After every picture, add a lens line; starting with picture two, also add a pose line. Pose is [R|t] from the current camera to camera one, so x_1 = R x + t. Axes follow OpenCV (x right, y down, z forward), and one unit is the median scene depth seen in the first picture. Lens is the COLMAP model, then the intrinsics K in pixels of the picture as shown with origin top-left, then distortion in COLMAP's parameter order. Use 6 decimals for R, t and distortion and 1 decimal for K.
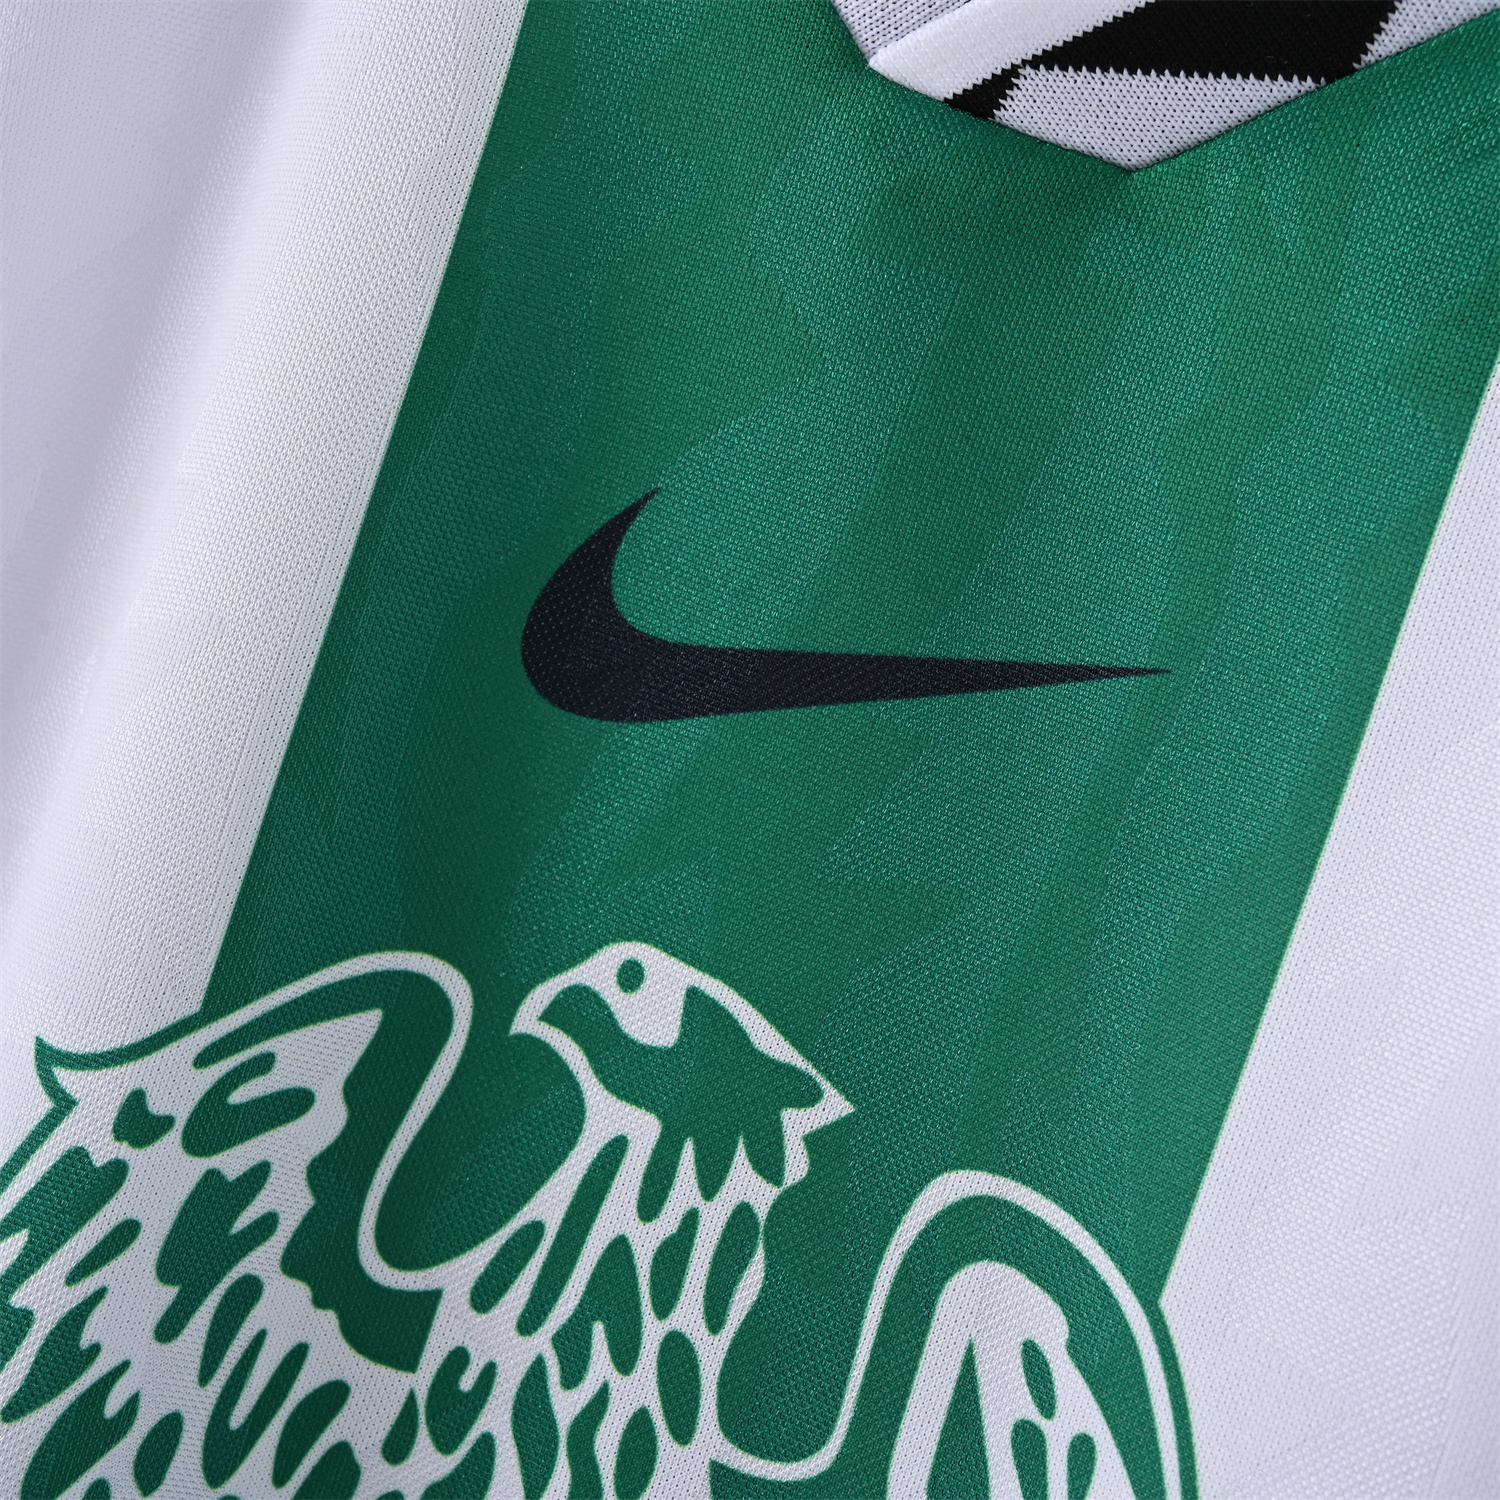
lens RADIAL K [[2608.8, 0, 750.0], [0, 2608.8, 750.0], [0, 0, 1]] dist [-0.020080, -0.034979]
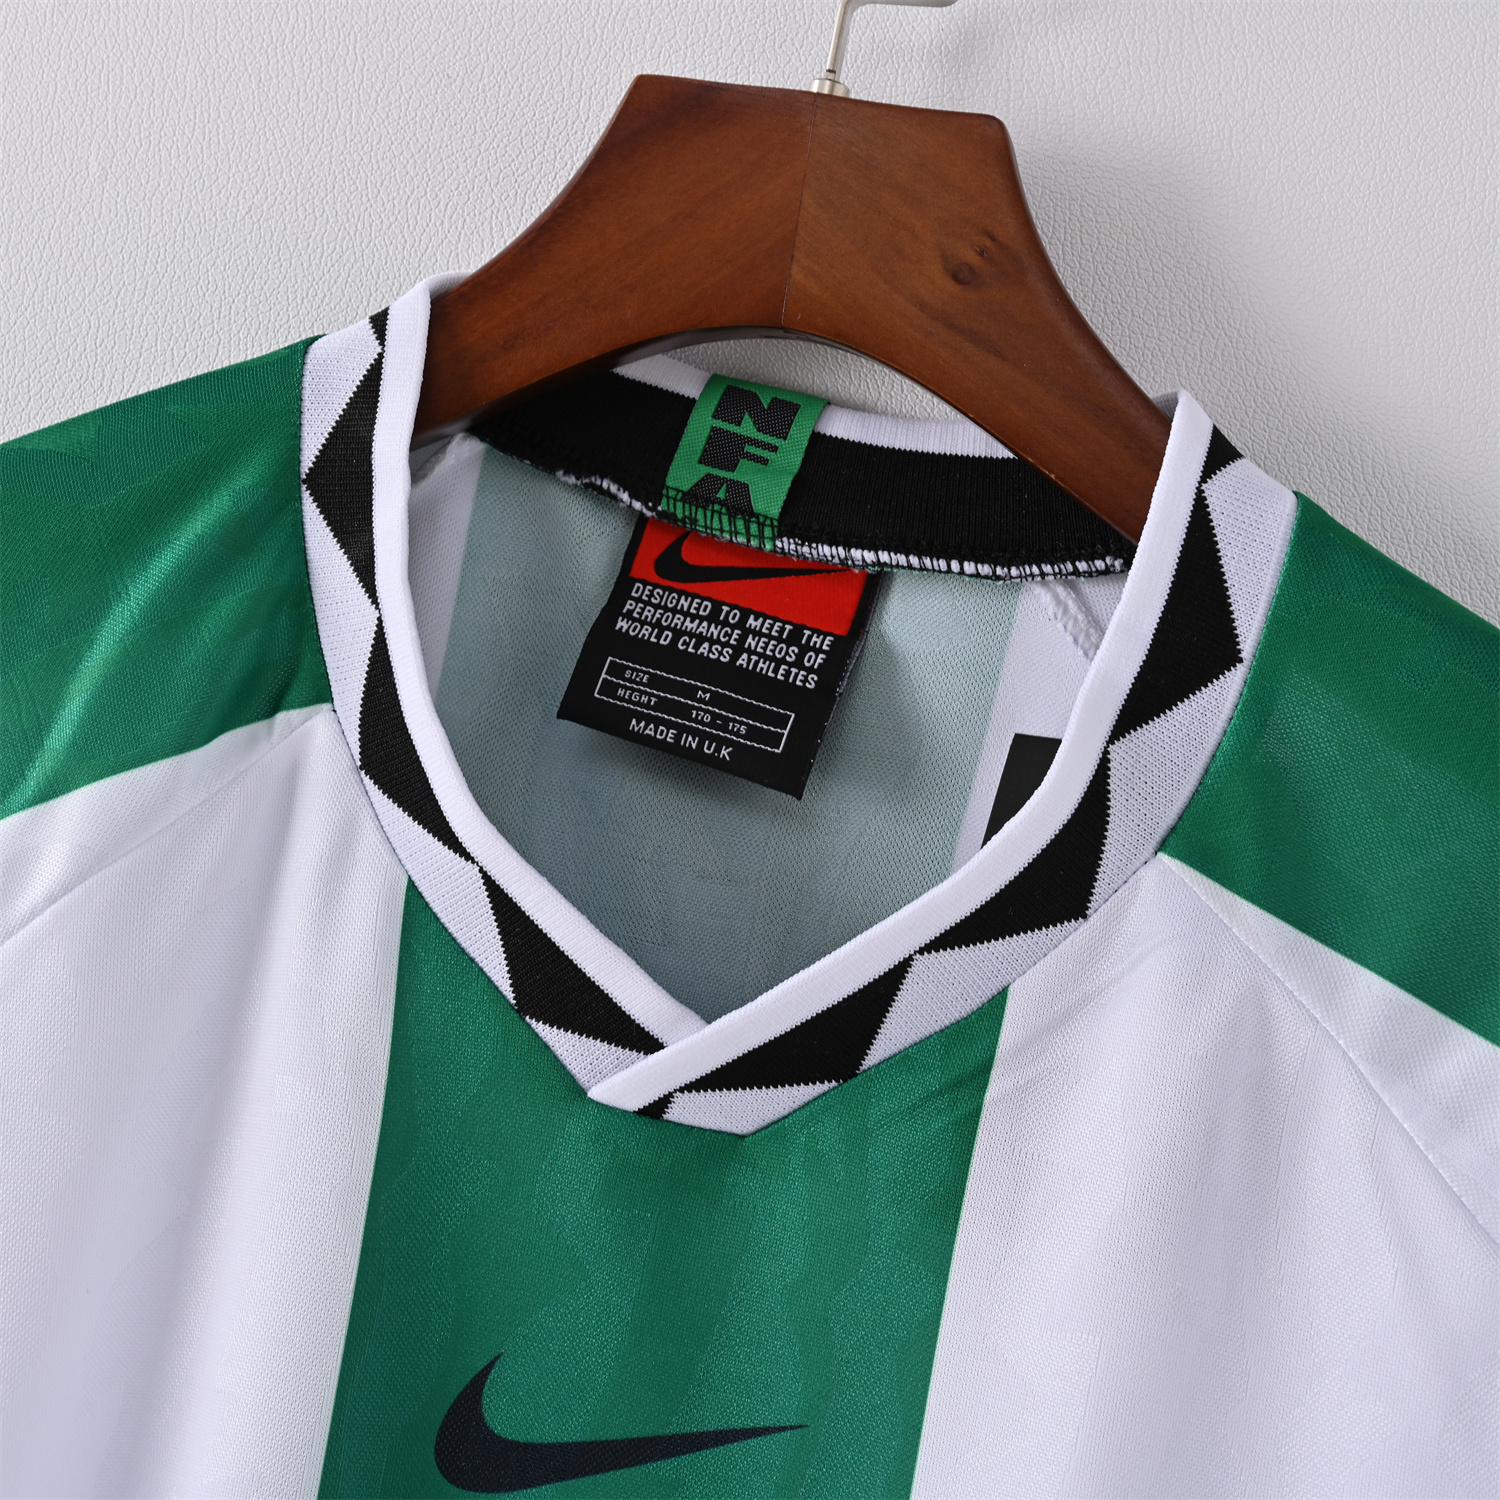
lens RADIAL K [[2608.8, 0, 750.0], [0, 2608.8, 750.0], [0, 0, 1]] dist [-0.020080, -0.034979]
pose [[0.983036, -0.142695, 0.115229, -0.016157], [0.154178, 0.983194, -0.097768, -0.306252], [-0.099342, 0.113875, 0.988516, -0.776944]]
